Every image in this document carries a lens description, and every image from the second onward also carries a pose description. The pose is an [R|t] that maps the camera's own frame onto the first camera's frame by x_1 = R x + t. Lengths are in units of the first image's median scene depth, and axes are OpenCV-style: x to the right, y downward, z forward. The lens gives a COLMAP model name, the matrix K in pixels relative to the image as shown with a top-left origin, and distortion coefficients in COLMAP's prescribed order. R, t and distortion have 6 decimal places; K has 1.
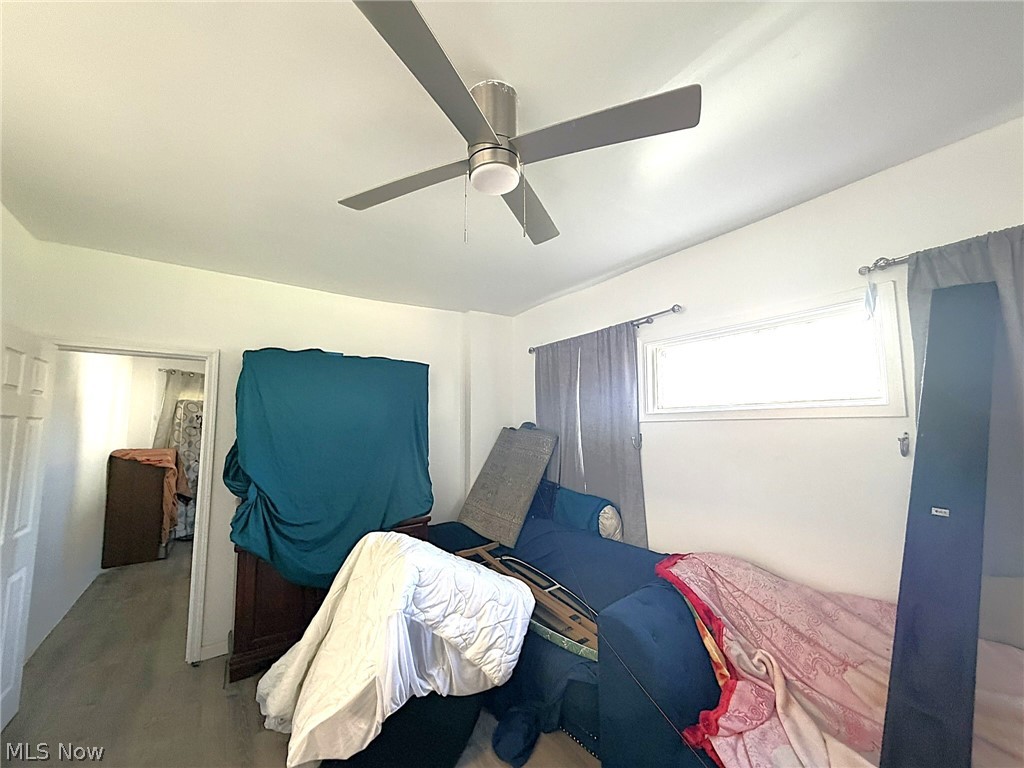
lens RADIAL K [[408.6, 0, 512.2], [0, 408.6, 385.5], [0, 0, 1]] dist [0.000469, 0.000148]
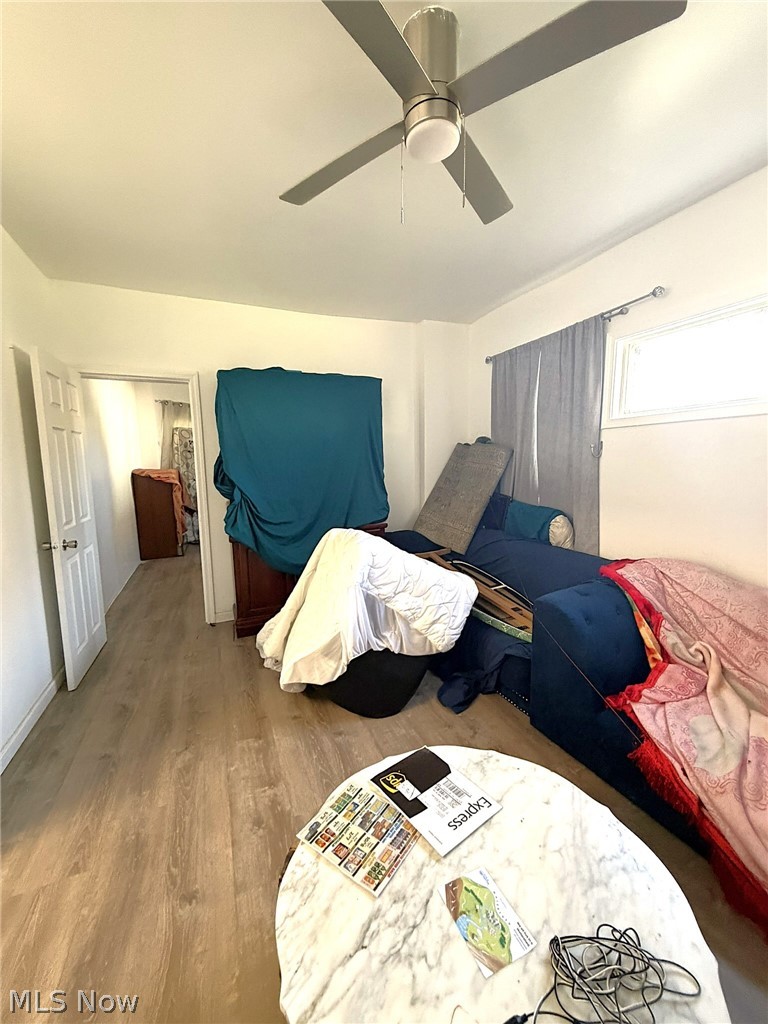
lens RADIAL K [[411.4, 0, 384.8], [0, 411.4, 512.7], [0, 0, 1]] dist [-0.003005, 0.000205]
pose [[0.975822, 0.019486, -0.217696, 0.050561], [0.030006, 0.974644, 0.221742, 0.073083], [0.216496, -0.222912, 0.950494, -0.061365]]
